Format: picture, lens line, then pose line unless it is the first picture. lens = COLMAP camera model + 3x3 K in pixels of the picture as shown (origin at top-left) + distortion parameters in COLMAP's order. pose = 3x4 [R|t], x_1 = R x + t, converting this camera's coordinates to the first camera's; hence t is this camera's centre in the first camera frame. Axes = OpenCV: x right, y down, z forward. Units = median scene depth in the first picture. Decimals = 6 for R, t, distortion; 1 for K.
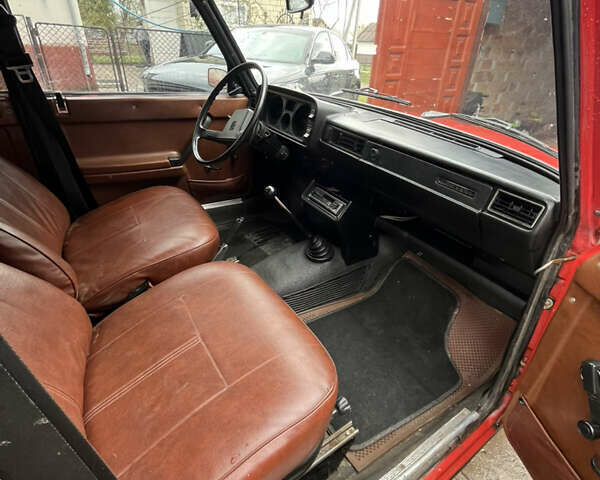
lens RADIAL K [[329.1, 0, 300.0], [0, 329.1, 240.0], [0, 0, 1]] dist [-0.000276, -0.000138]
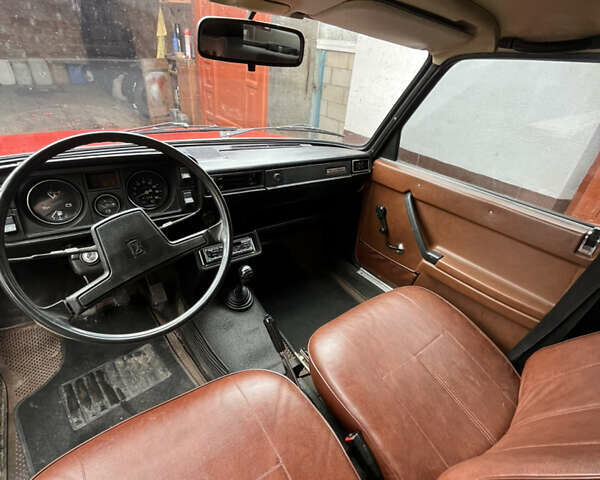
lens RADIAL K [[329.1, 0, 300.0], [0, 329.1, 240.0], [0, 0, 1]] dist [-0.000276, -0.000138]
pose [[-0.073785, -0.544913, 0.835240, -0.882427], [0.417365, 0.743778, 0.522113, -0.692626], [-0.905739, 0.387124, 0.172548, 0.854320]]
